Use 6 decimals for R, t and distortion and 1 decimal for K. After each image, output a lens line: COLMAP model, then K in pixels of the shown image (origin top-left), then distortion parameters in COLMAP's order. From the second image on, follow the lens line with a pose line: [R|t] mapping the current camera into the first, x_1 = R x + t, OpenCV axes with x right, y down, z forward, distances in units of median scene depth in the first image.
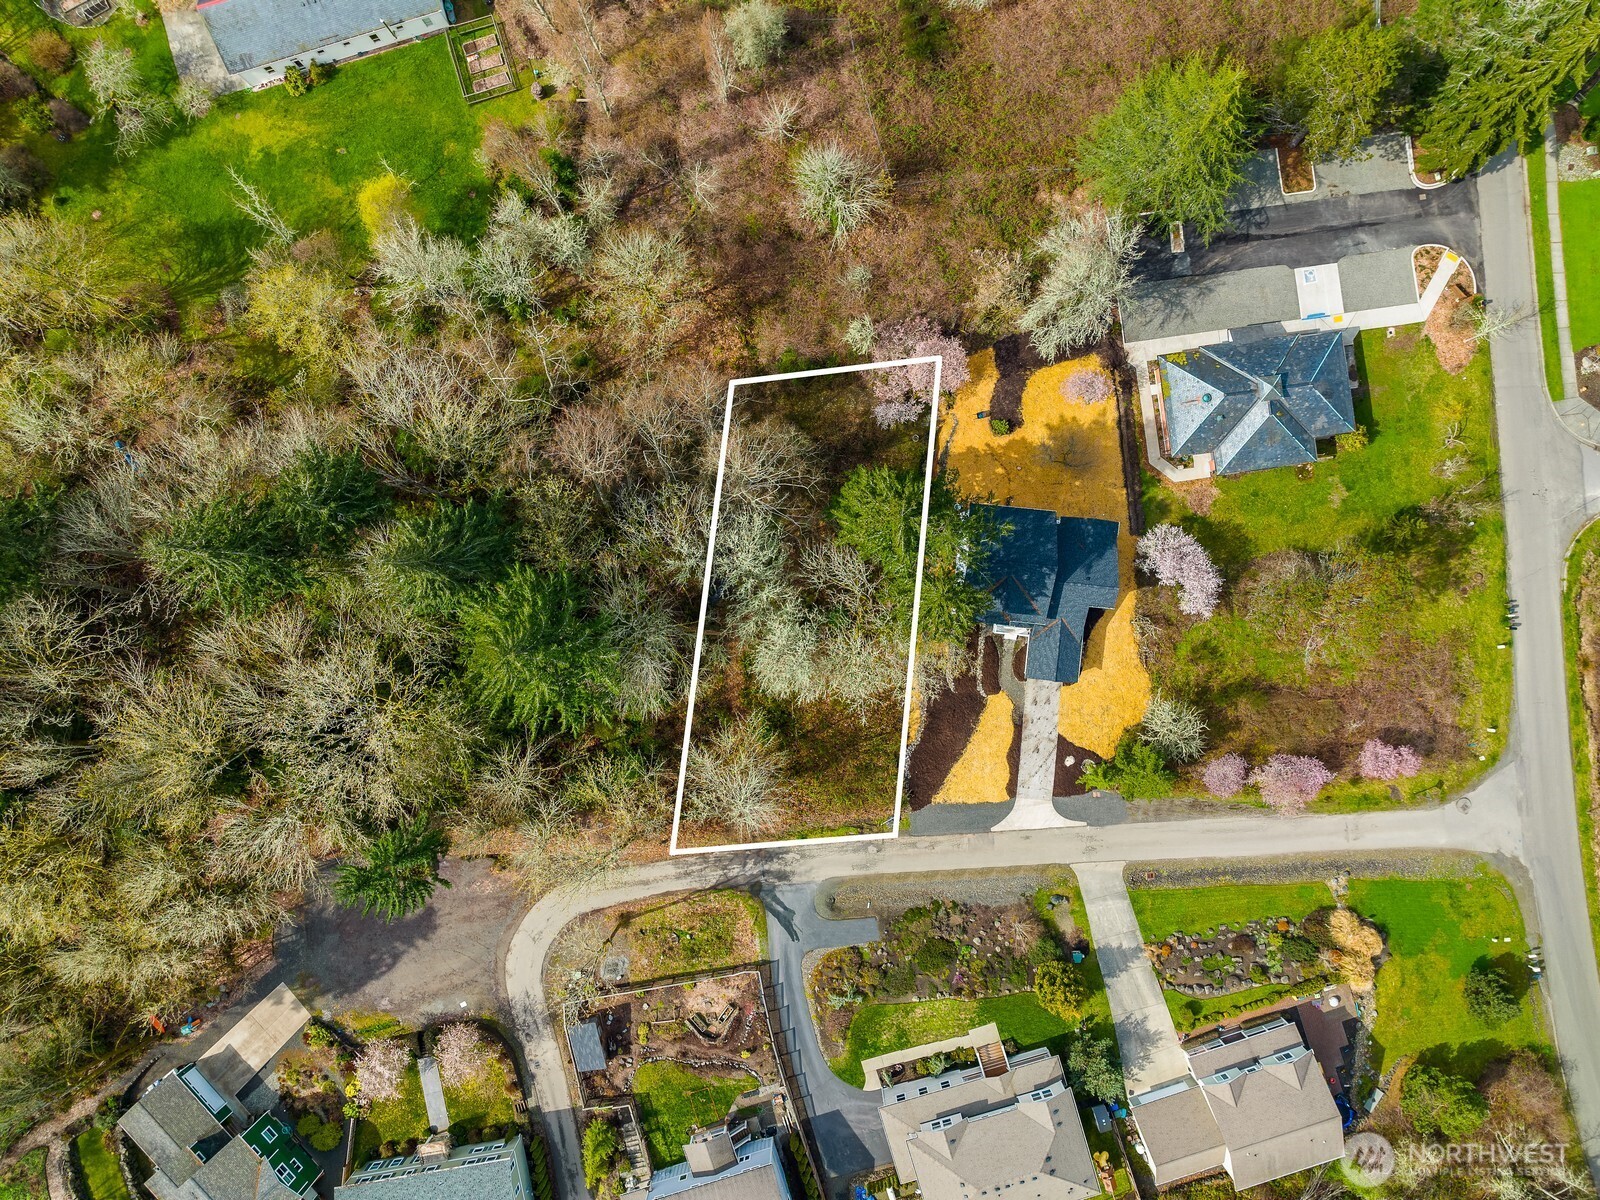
lens RADIAL K [[1137.0, 0, 800.0], [0, 1137.0, 600.0], [0, 0, 1]] dist [-0.034733, -0.000543]
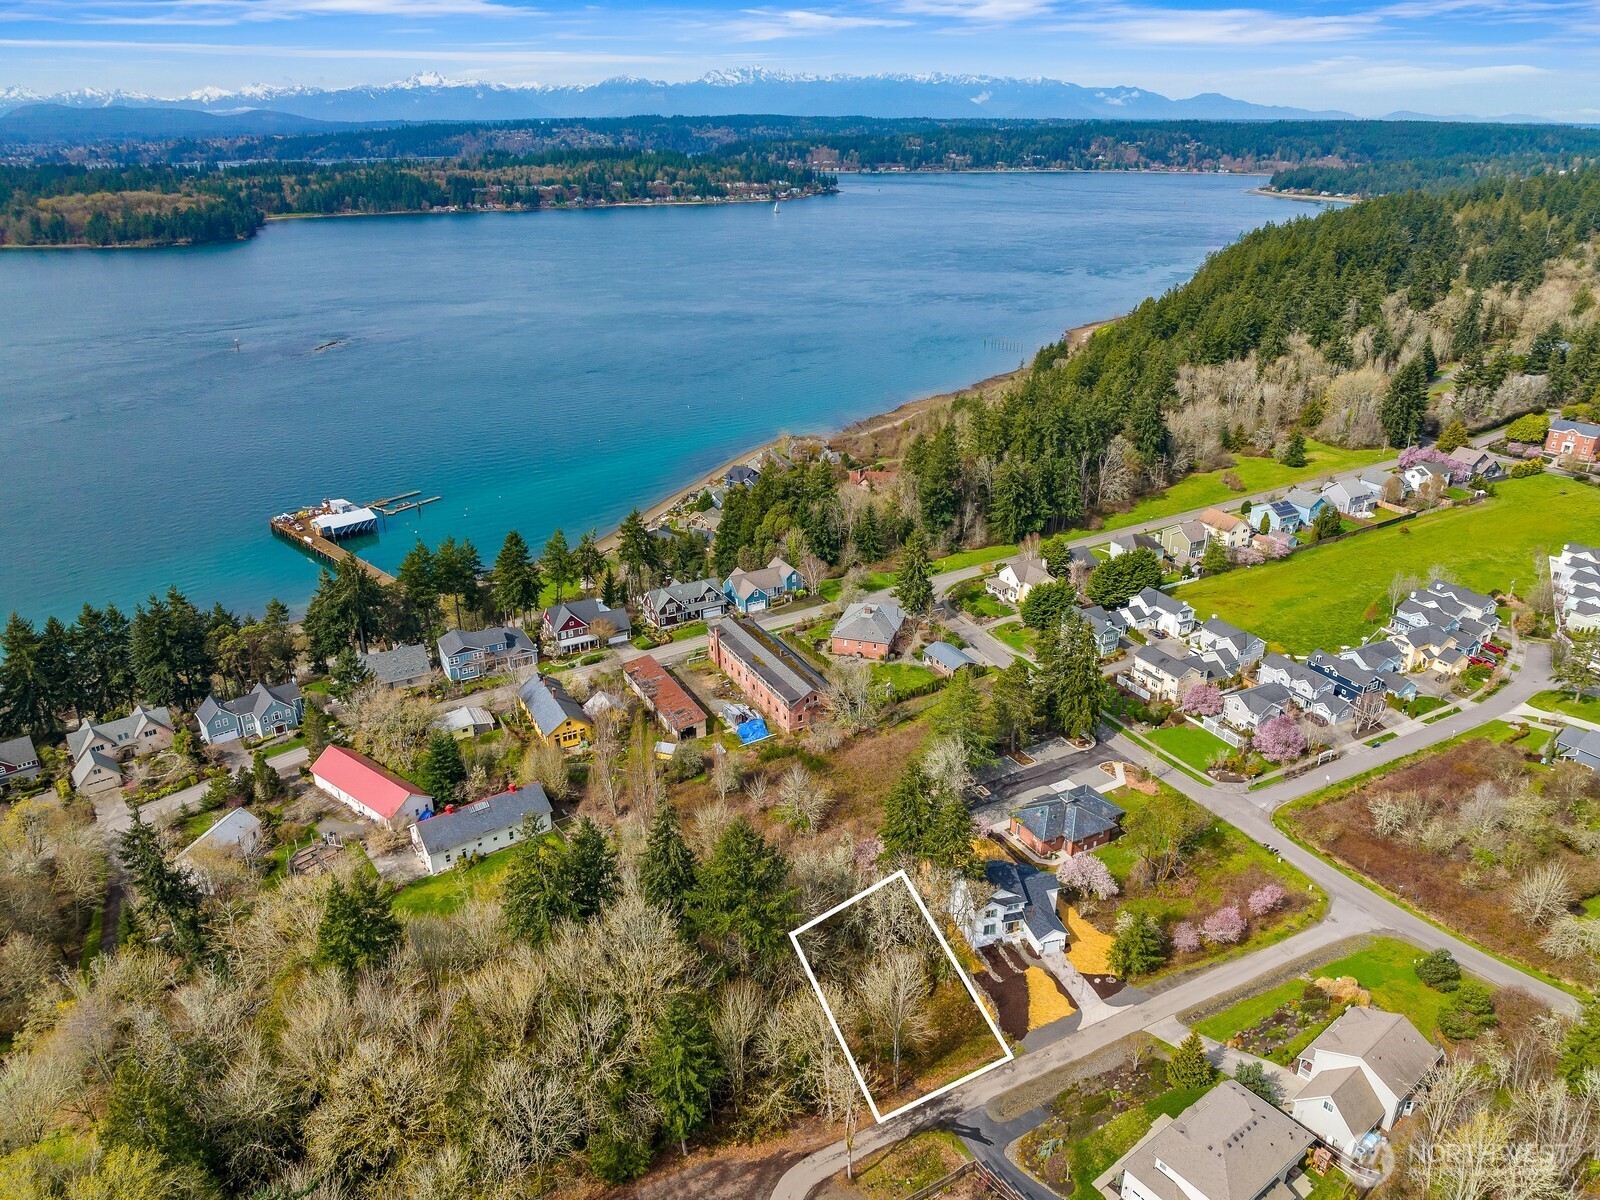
lens RADIAL K [[1137.0, 0, 800.0], [0, 1137.0, 600.0], [0, 0, 1]] dist [-0.034733, -0.000543]
pose [[0.936082, -0.133072, 0.325640, -0.510208], [0.351780, 0.351743, -0.867484, 1.072845], [0.000896, 0.926590, 0.376073, 0.021169]]
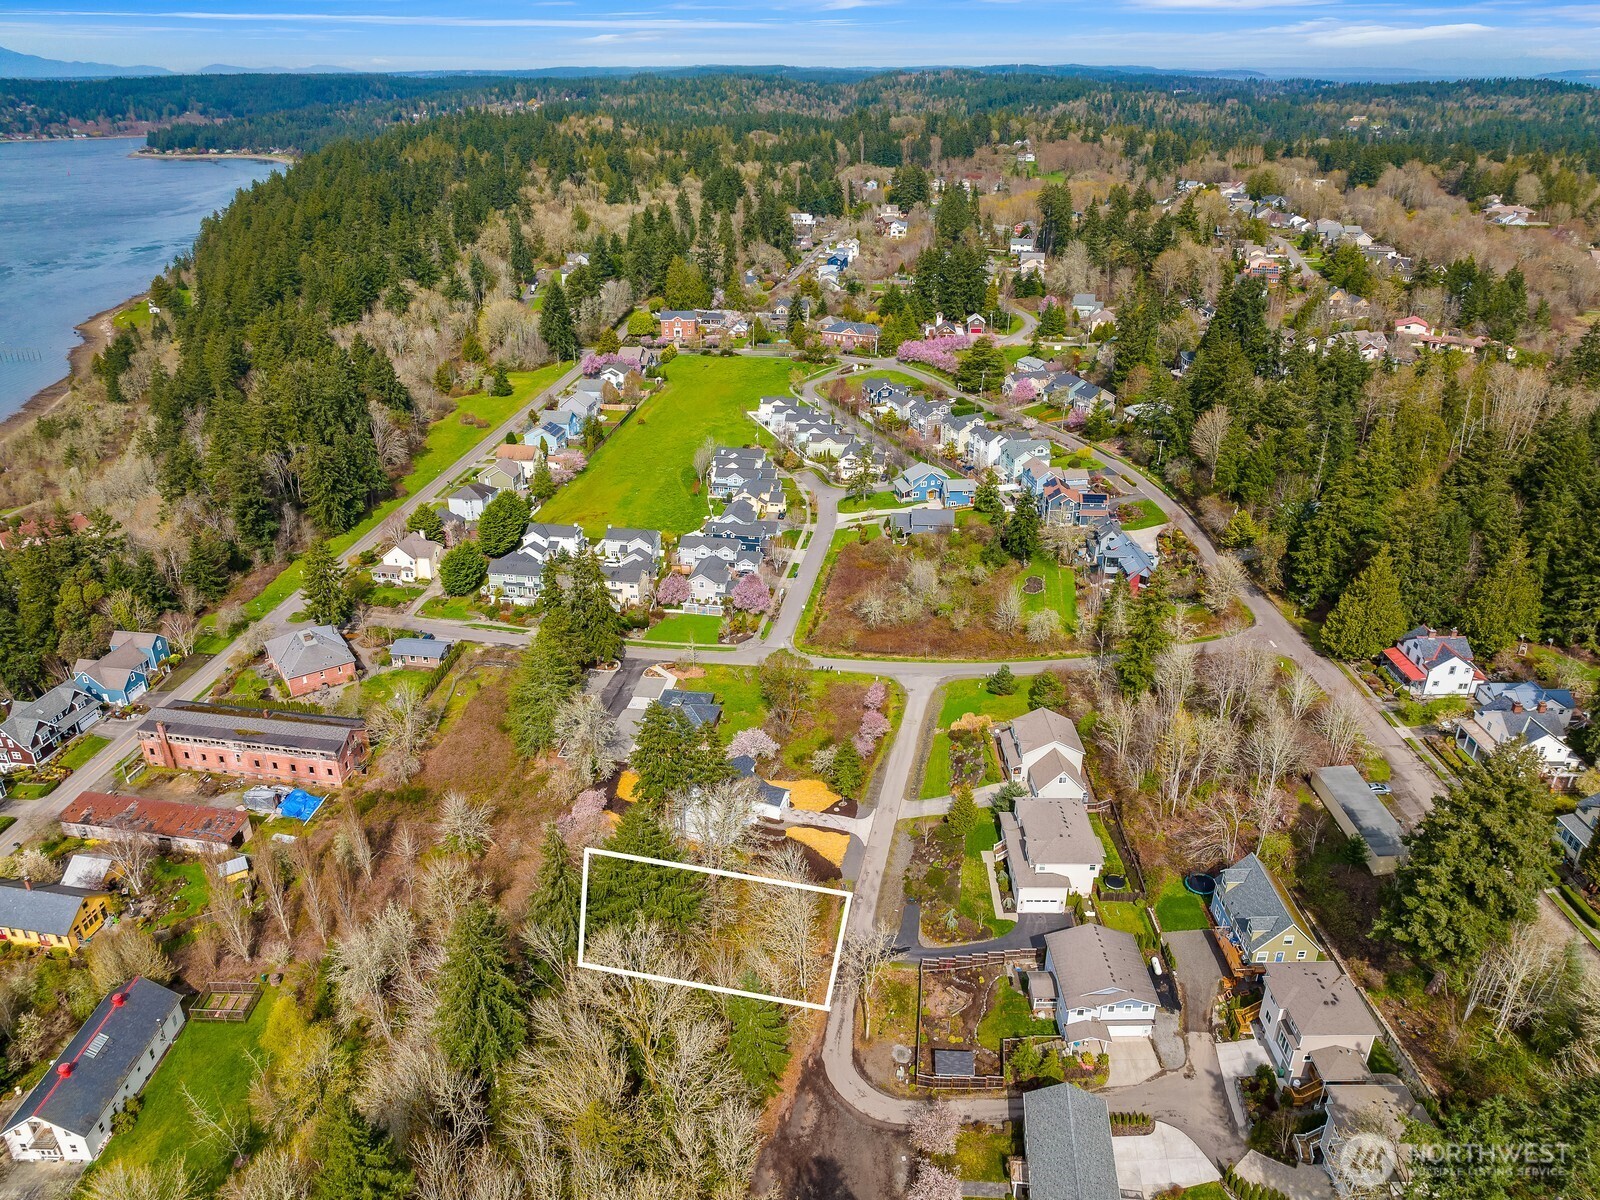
lens RADIAL K [[1137.0, 0, 800.0], [0, 1137.0, 600.0], [0, 0, 1]] dist [-0.034733, -0.000543]
pose [[0.299358, -0.403076, 0.864821, -1.102272], [0.953959, 0.108721, -0.279540, 0.524284], [0.018651, 0.908686, 0.417064, 0.017503]]
